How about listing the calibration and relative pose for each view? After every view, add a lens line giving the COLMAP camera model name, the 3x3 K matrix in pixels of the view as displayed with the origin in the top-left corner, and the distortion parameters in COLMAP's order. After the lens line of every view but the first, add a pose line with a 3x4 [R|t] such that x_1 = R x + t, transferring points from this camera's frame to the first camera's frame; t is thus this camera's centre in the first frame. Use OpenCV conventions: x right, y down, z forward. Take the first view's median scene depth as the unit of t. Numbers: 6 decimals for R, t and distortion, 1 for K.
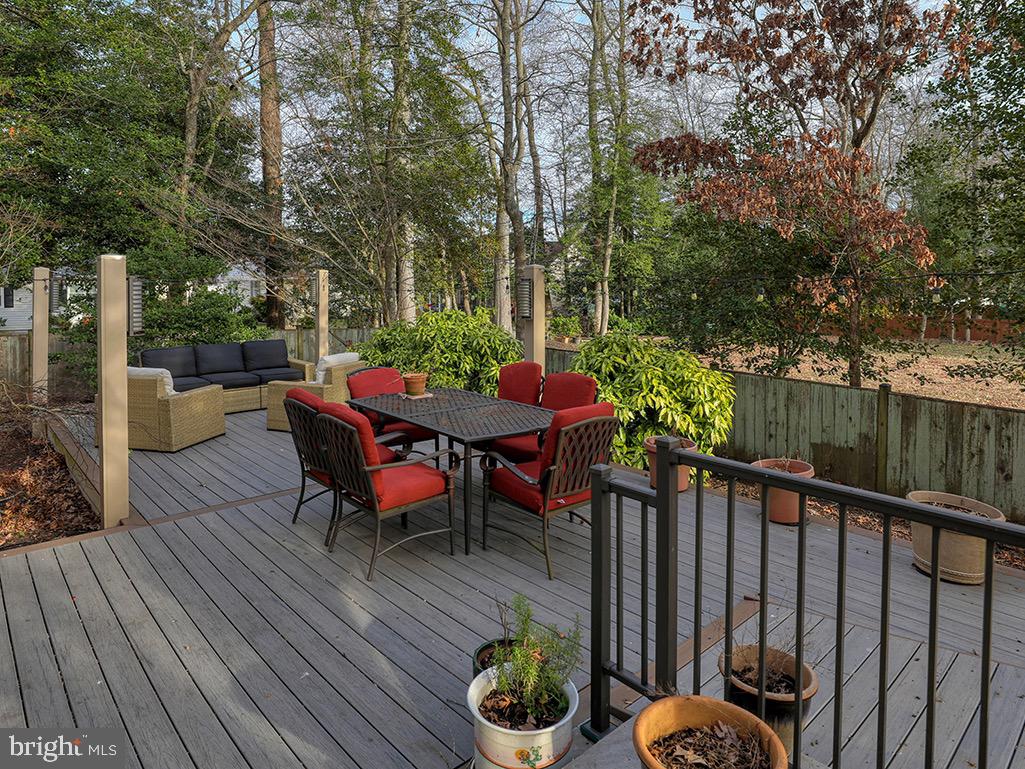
lens RADIAL K [[625.7, 0, 511.8], [0, 625.7, 301.4], [0, 0, 1]] dist [-0.014032, -0.000550]
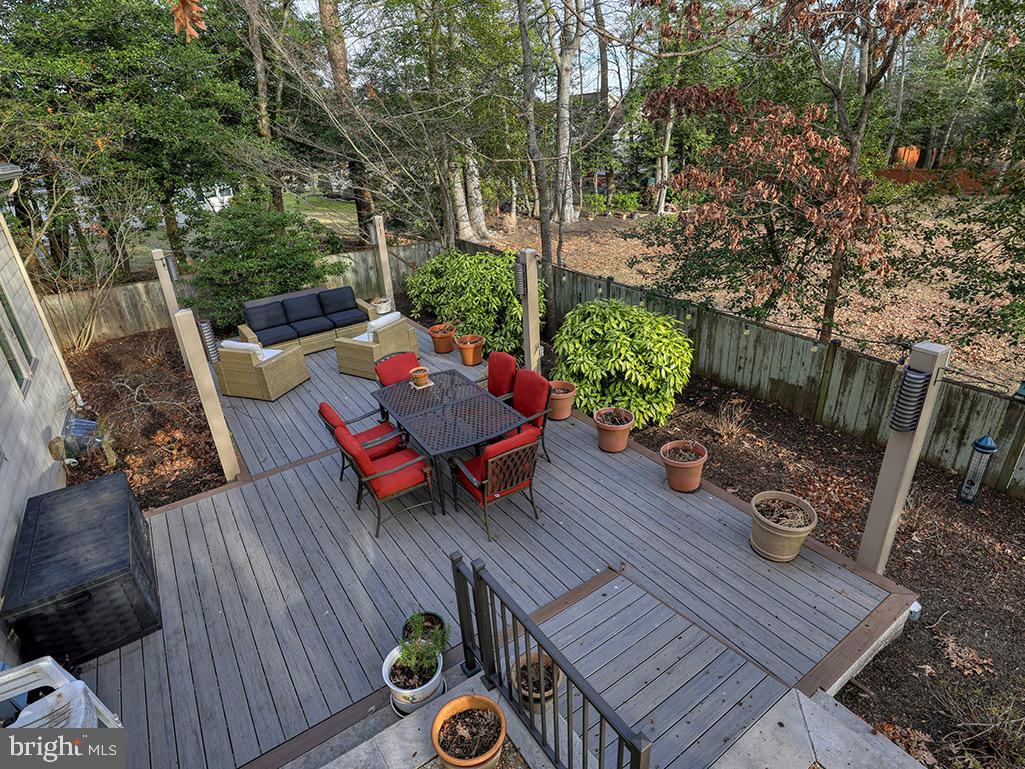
lens RADIAL K [[538.7, 0, 512.5], [0, 538.7, 384.5], [0, 0, 1]] dist [-0.006290, -0.001165]
pose [[0.989575, 0.014335, -0.143301, 0.164569], [0.043453, 0.918942, 0.391992, -0.235415], [0.137304, -0.394132, 0.908739, -0.029533]]
